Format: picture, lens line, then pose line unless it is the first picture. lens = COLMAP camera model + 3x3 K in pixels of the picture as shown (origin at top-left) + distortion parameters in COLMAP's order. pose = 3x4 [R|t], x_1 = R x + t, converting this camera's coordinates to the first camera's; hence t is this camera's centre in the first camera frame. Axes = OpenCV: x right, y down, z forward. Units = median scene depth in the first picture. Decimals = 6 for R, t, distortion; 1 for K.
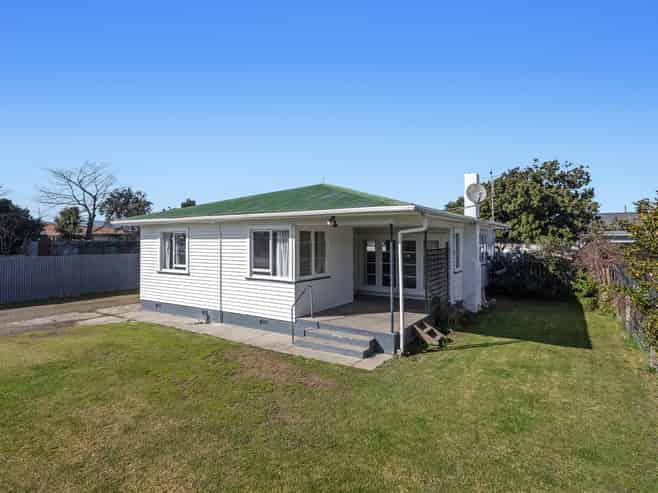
lens RADIAL K [[371.0, 0, 326.8], [0, 371.0, 237.1], [0, 0, 1]] dist [0.017481, 0.000341]
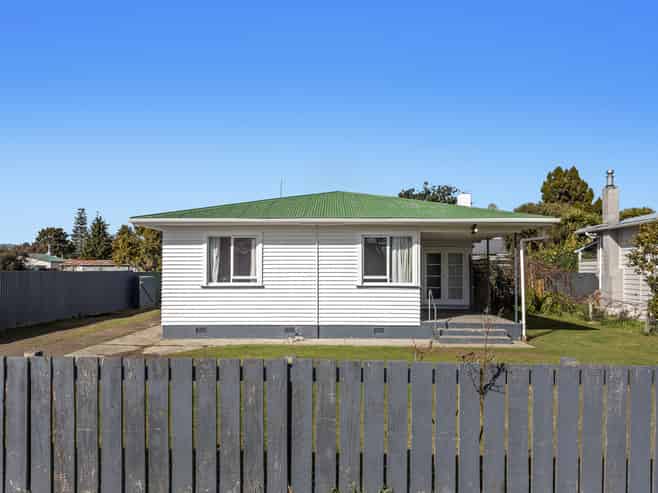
lens RADIAL K [[508.3, 0, 329.0], [0, 508.3, 246.5], [0, 0, 1]] dist [-0.005476, -0.000766]
pose [[0.846187, 0.027241, 0.532189, -0.969576], [-0.004709, 0.999036, -0.043651, 0.066485], [-0.532865, 0.034431, 0.845499, -0.058351]]
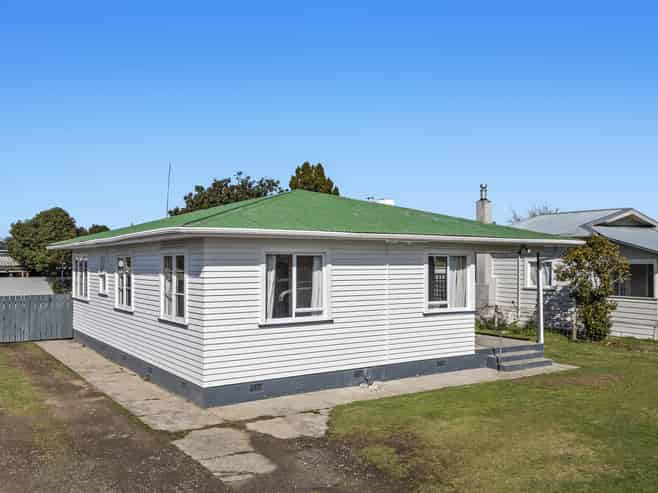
lens RADIAL K [[575.0, 0, 329.0], [0, 575.0, 246.5], [0, 0, 1]] dist [-0.000867, -0.000739]
pose [[0.400782, 0.027823, 0.915751, -1.442542], [-0.005603, 0.999595, -0.027918, 0.000539], [-0.916156, 0.006059, 0.400776, 0.690949]]
